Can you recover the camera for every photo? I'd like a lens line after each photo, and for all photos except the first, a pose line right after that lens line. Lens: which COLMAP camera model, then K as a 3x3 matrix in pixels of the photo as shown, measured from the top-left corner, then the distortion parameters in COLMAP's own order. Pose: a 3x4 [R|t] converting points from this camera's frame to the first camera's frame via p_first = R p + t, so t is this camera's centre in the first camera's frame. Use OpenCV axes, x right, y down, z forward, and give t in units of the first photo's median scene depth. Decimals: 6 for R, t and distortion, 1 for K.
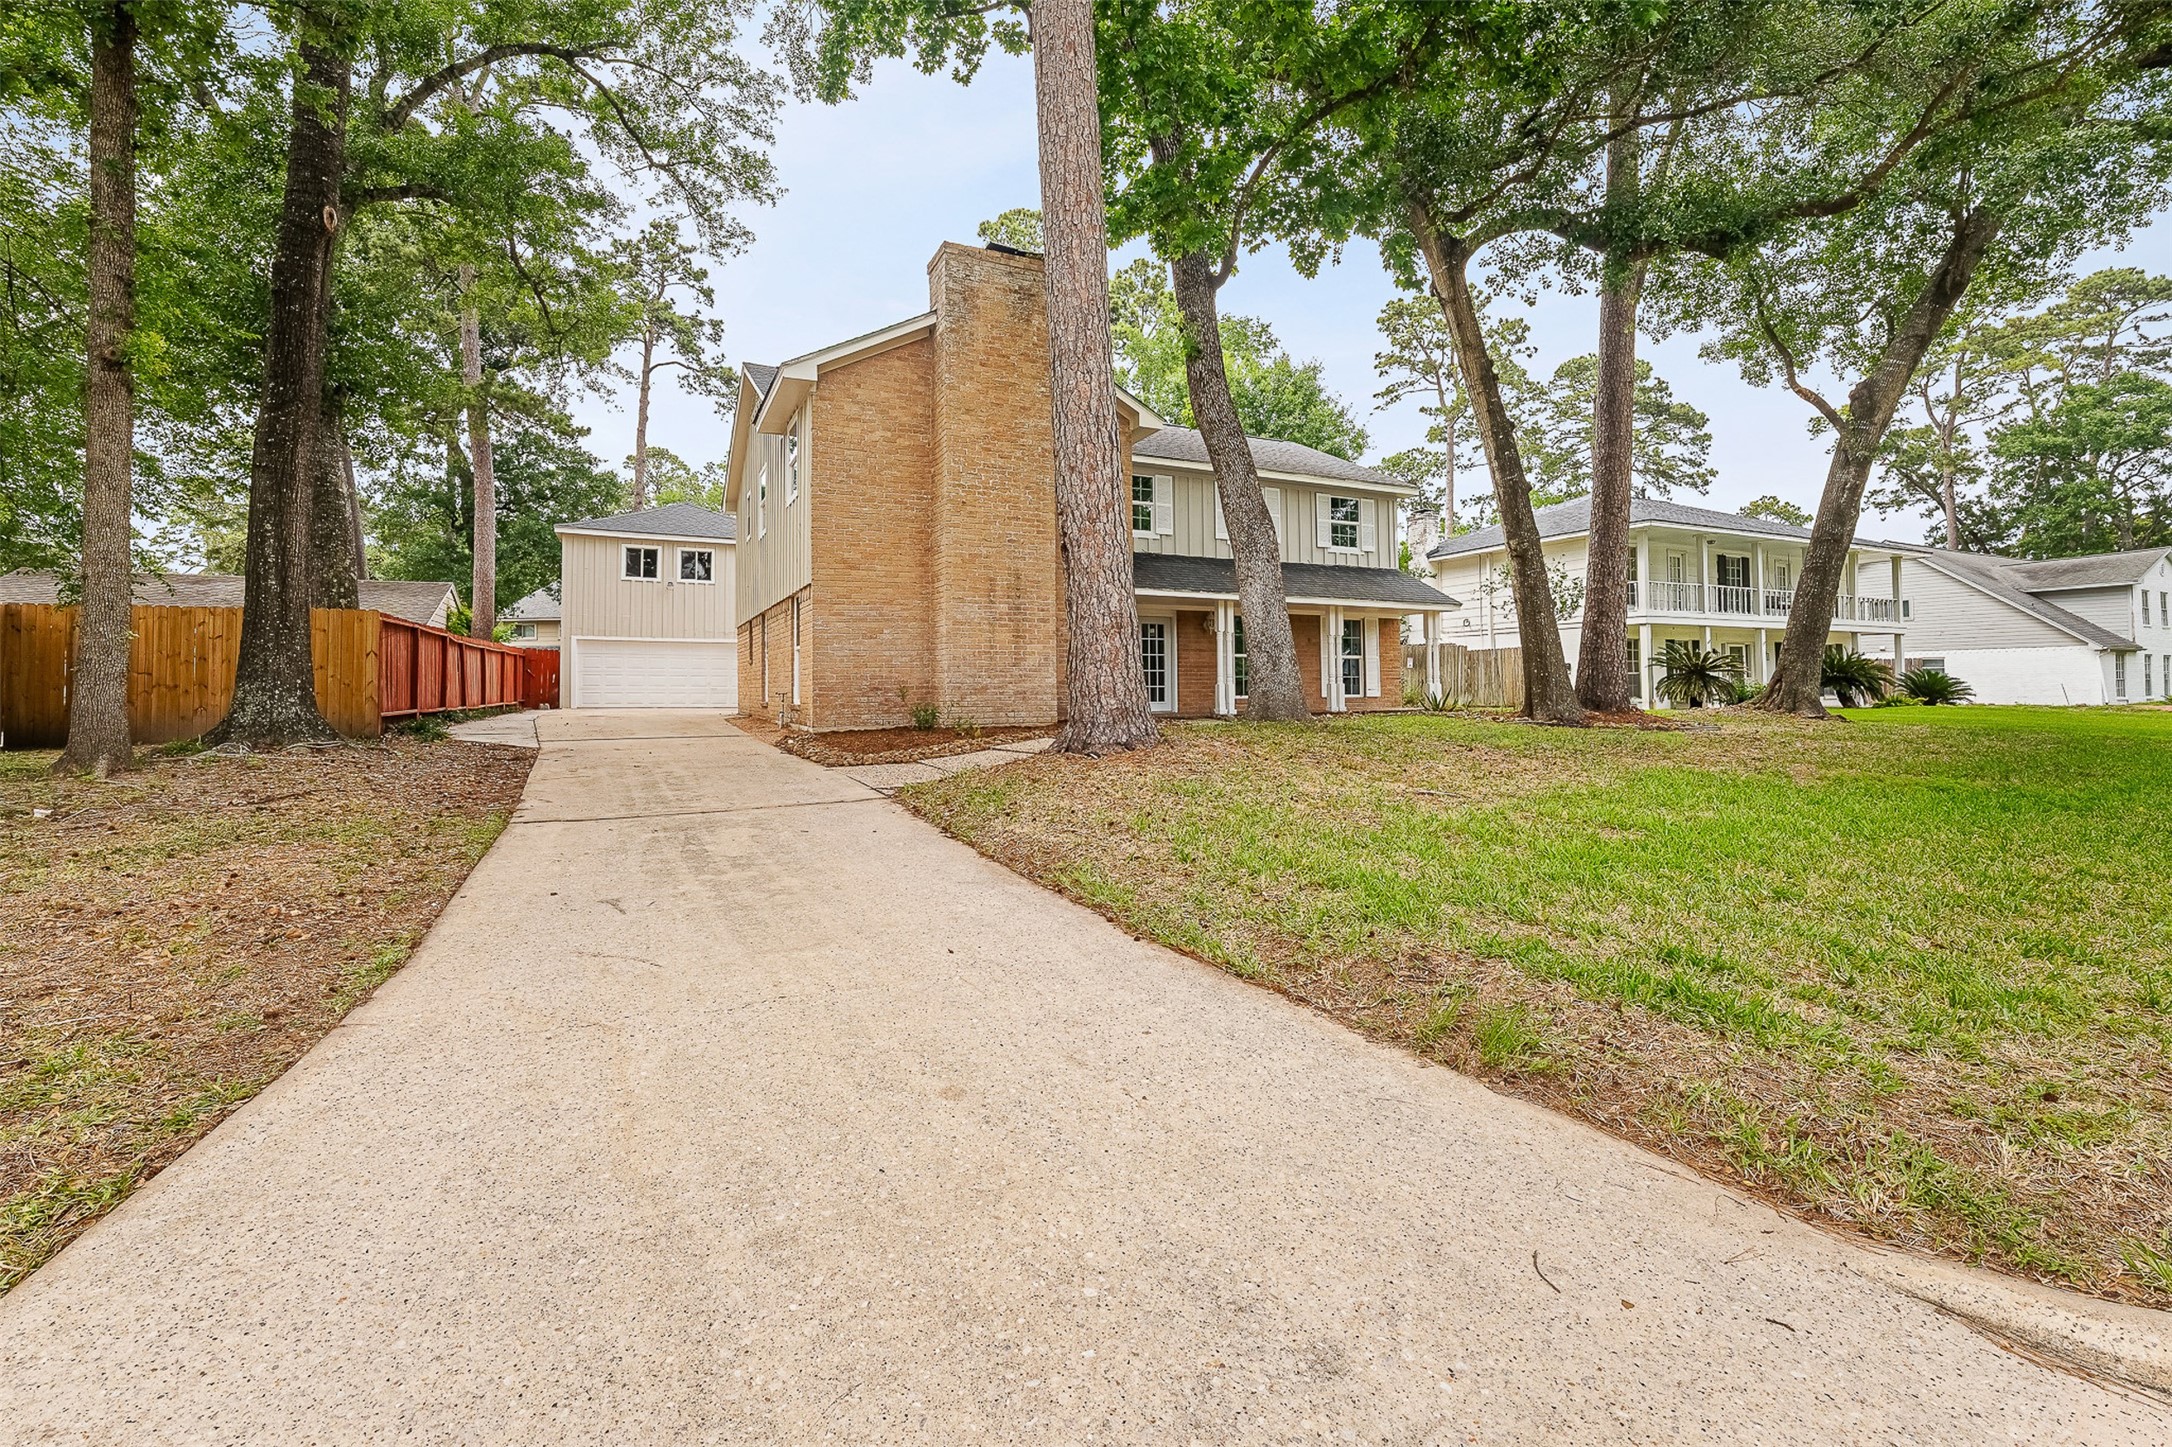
lens RADIAL K [[923.5, 0, 1077.4], [0, 923.5, 642.1], [0, 0, 1]] dist [-0.010223, -0.000095]
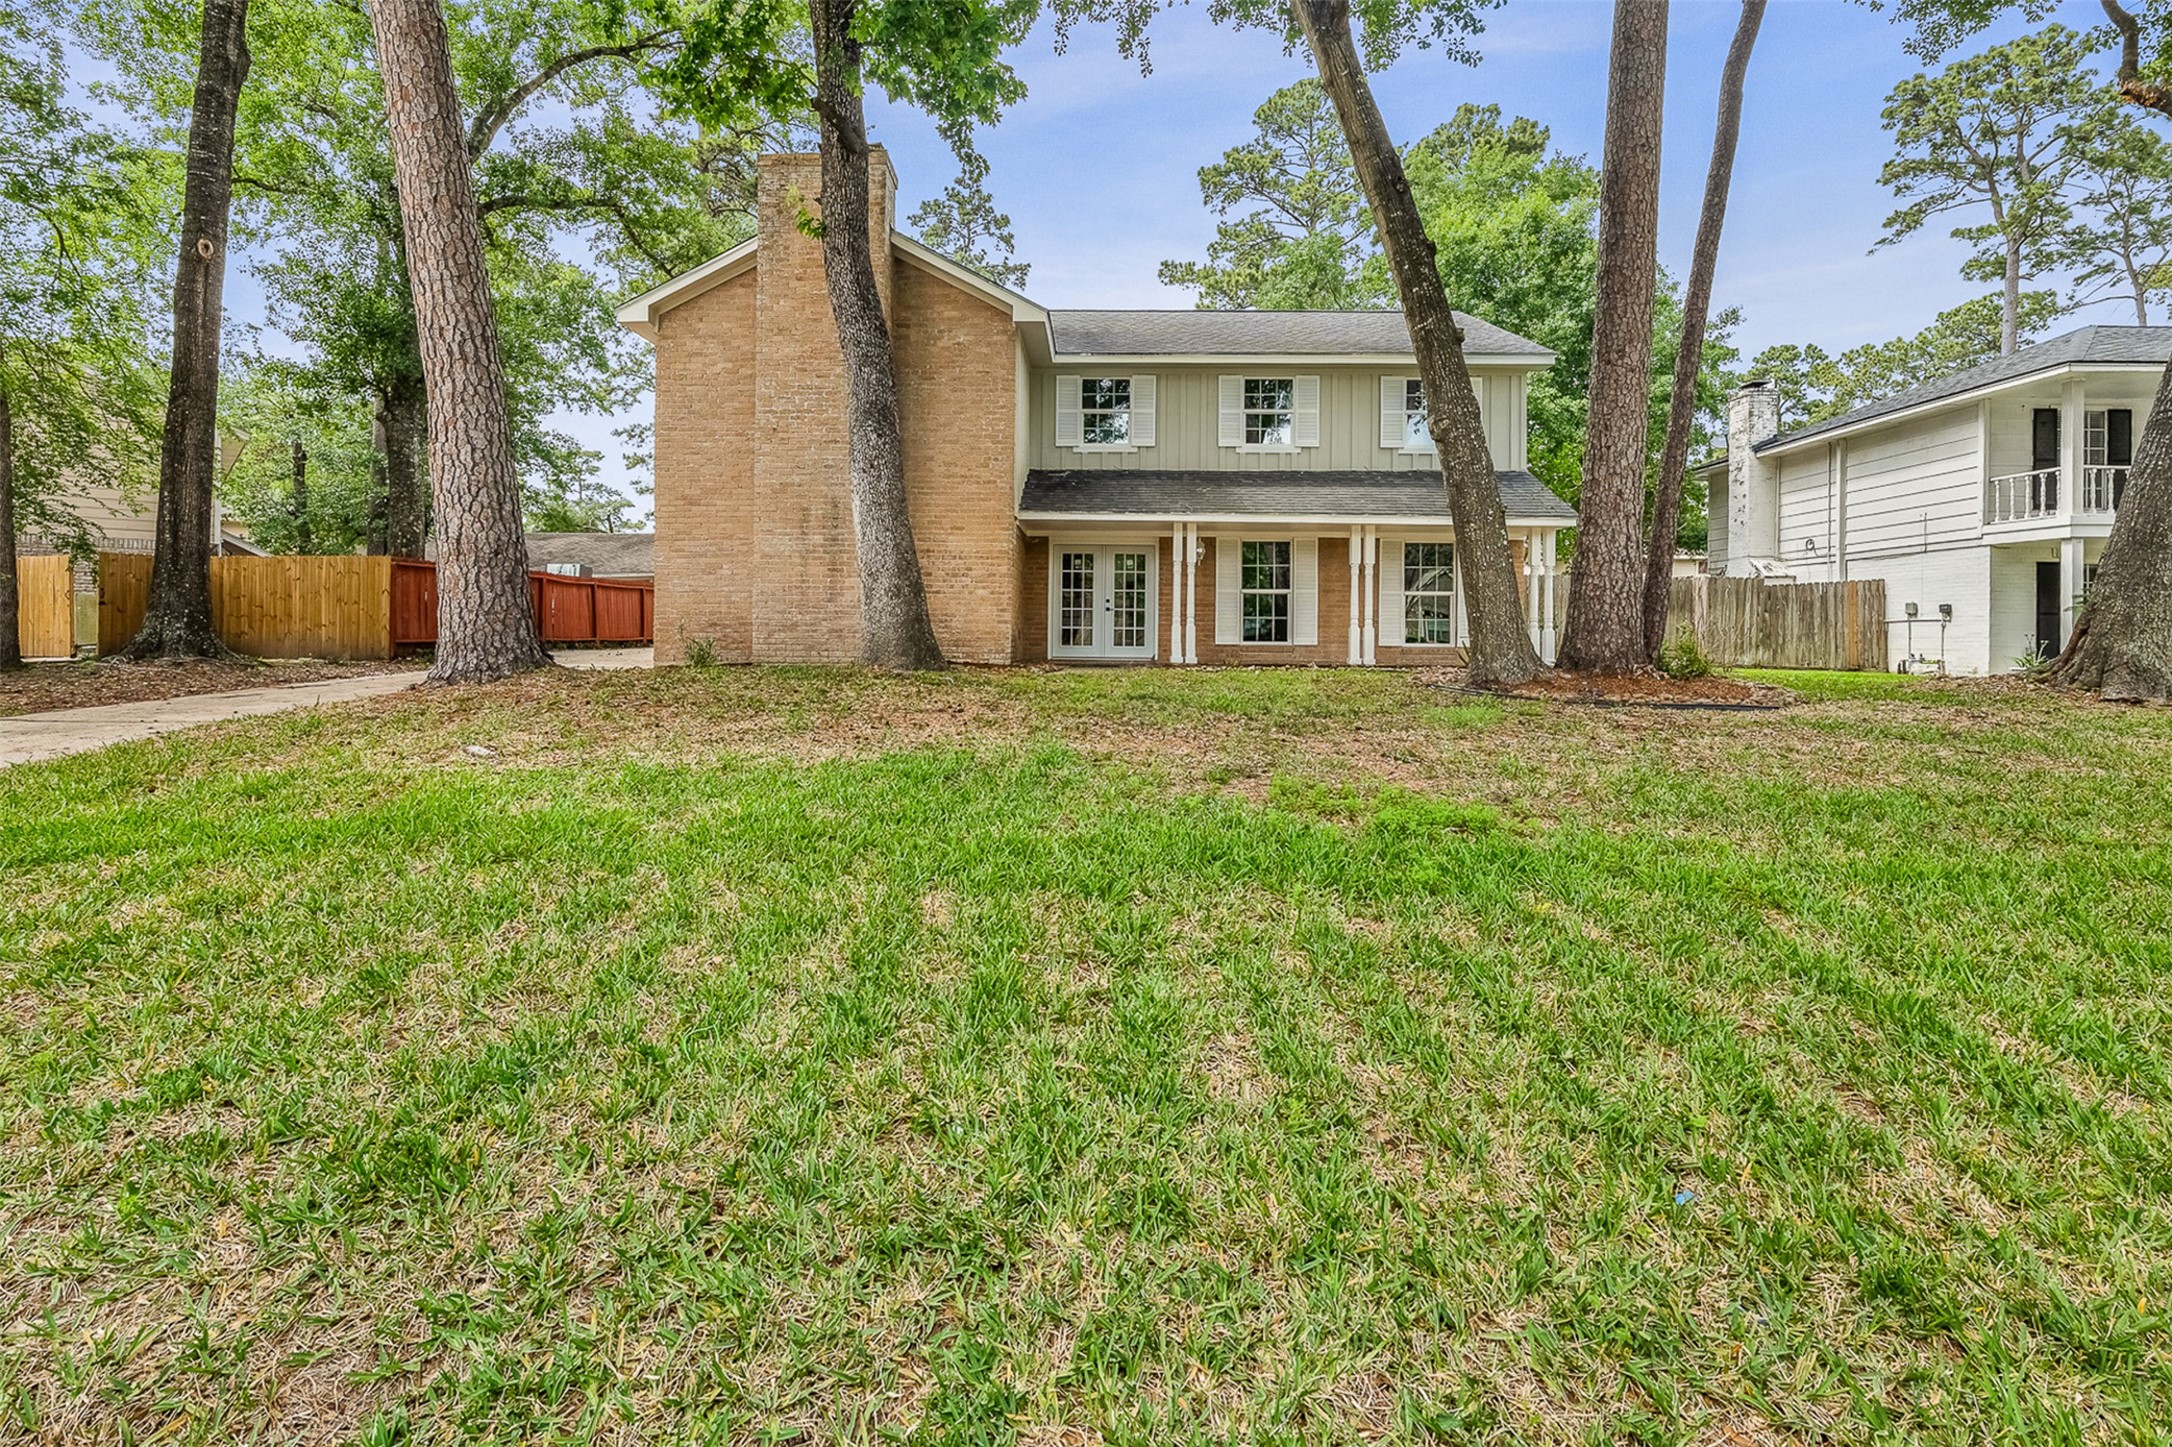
lens RADIAL K [[982.0, 0, 1070.0], [0, 982.0, 611.6], [0, 0, 1]] dist [-0.014481, 0.000258]
pose [[0.881562, 0.005299, -0.472038, 0.457211], [0.007920, 0.999630, 0.026013, 0.009185], [0.472001, -0.026671, 0.881194, 0.186933]]
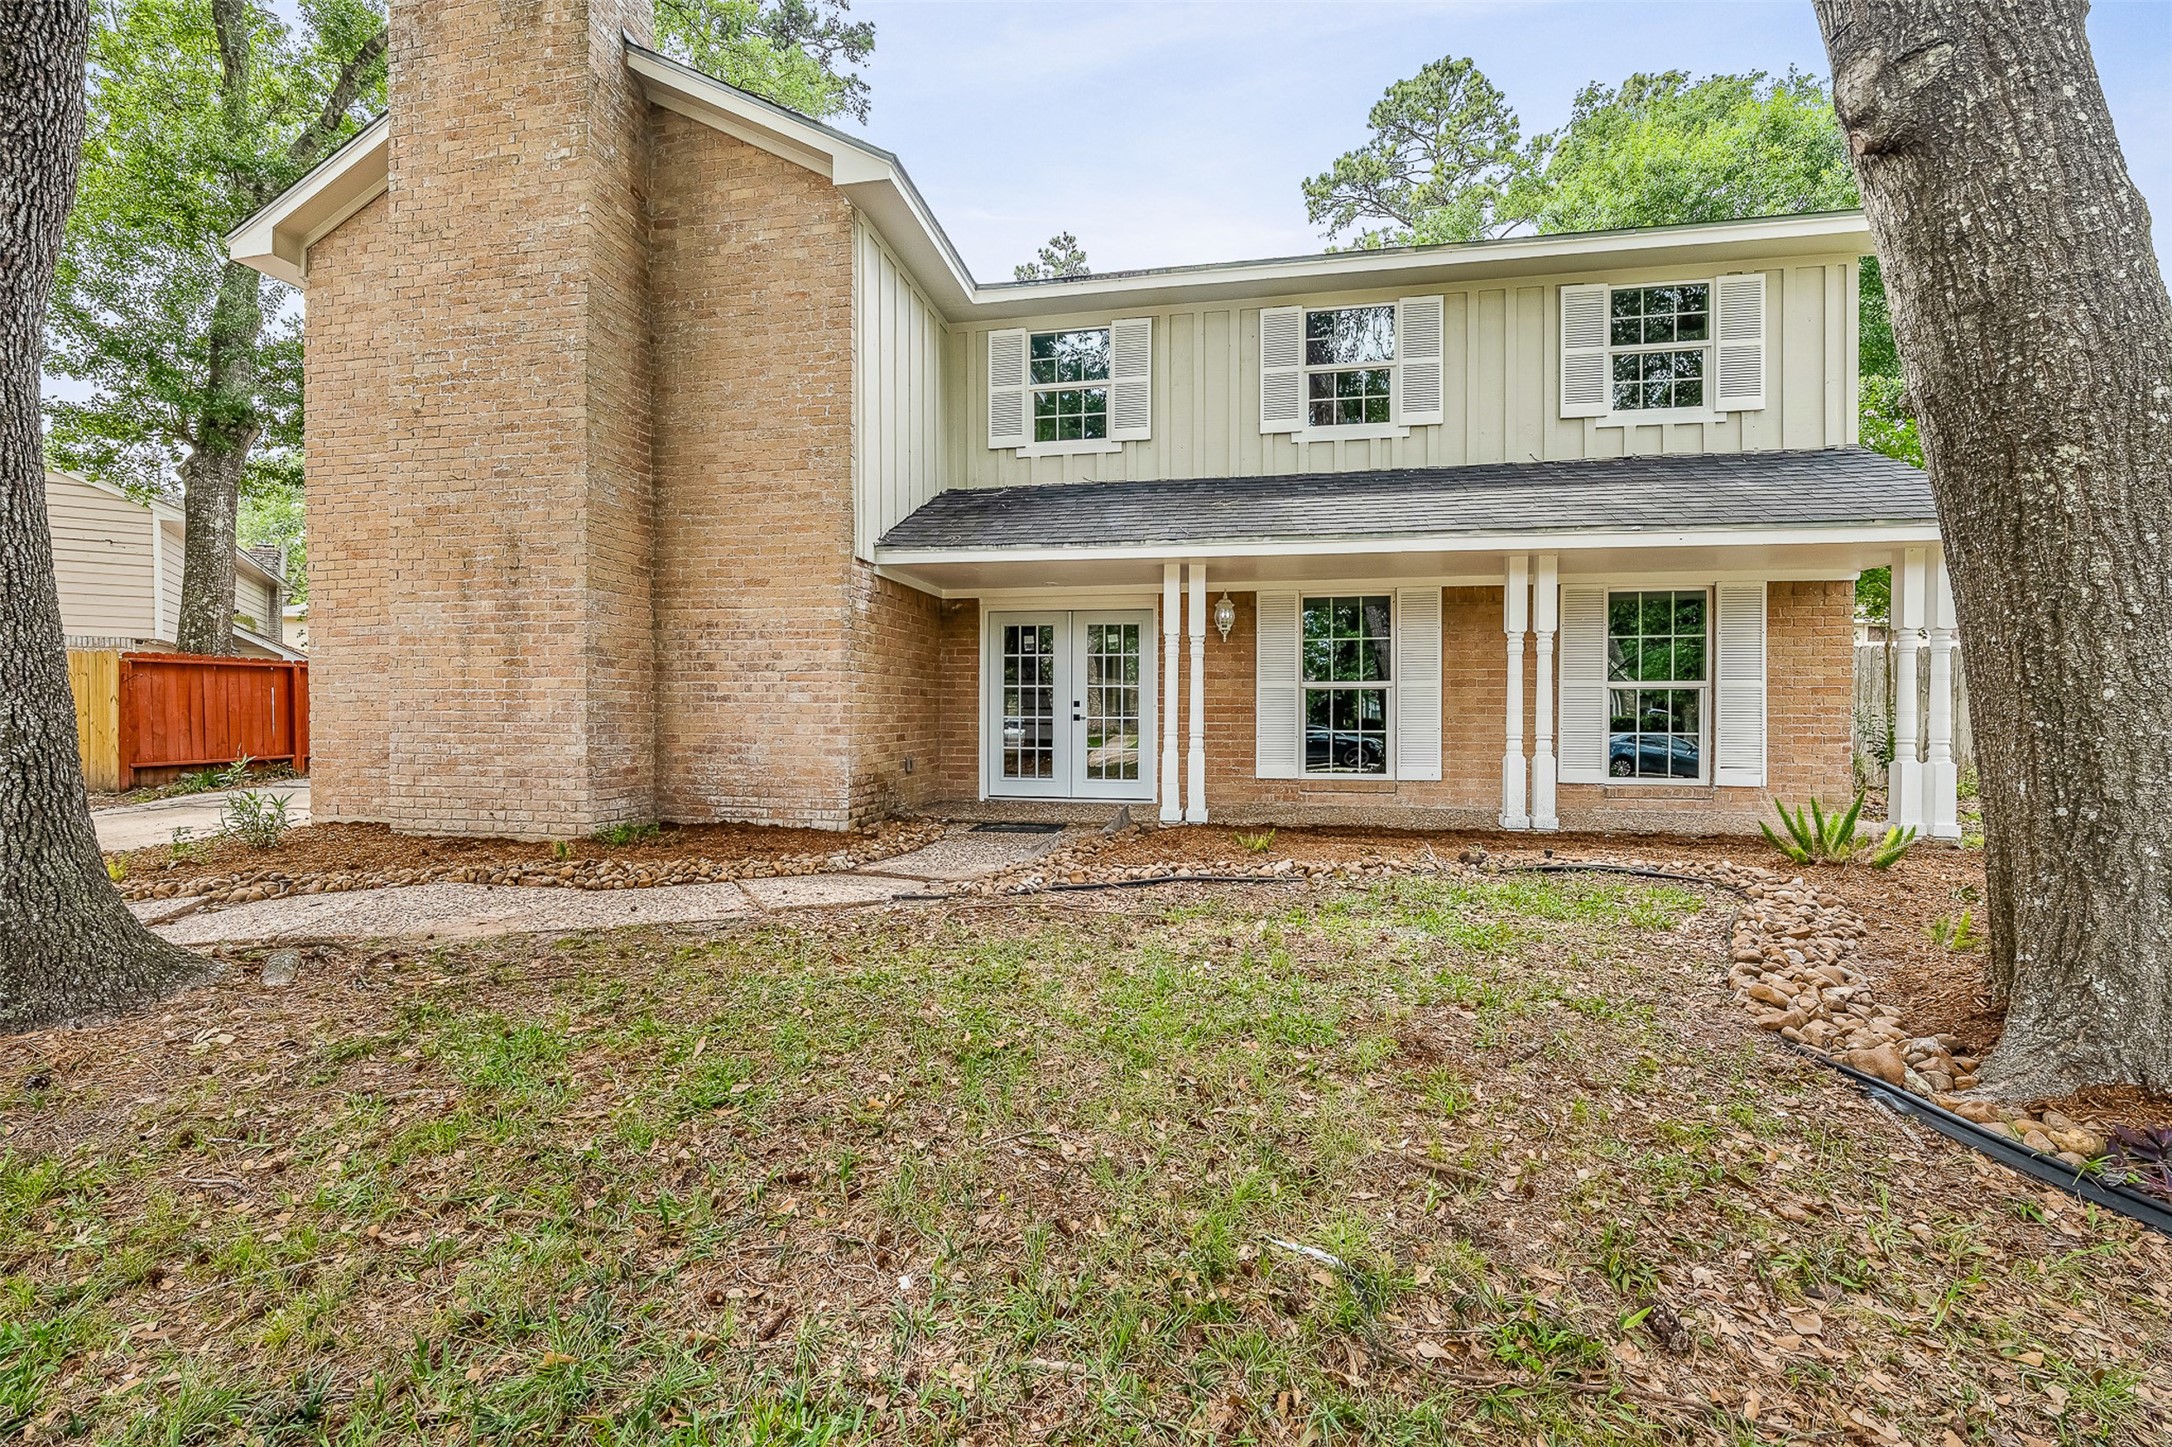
lens RADIAL K [[889.4, 0, 1082.5], [0, 889.4, 708.4], [0, 0, 1]] dist [-0.012652, 0.000127]
pose [[0.802851, 0.009084, -0.596111, 0.358854], [0.023935, 0.998587, 0.047454, 0.002837], [0.595699, -0.052366, 0.801499, 0.601285]]
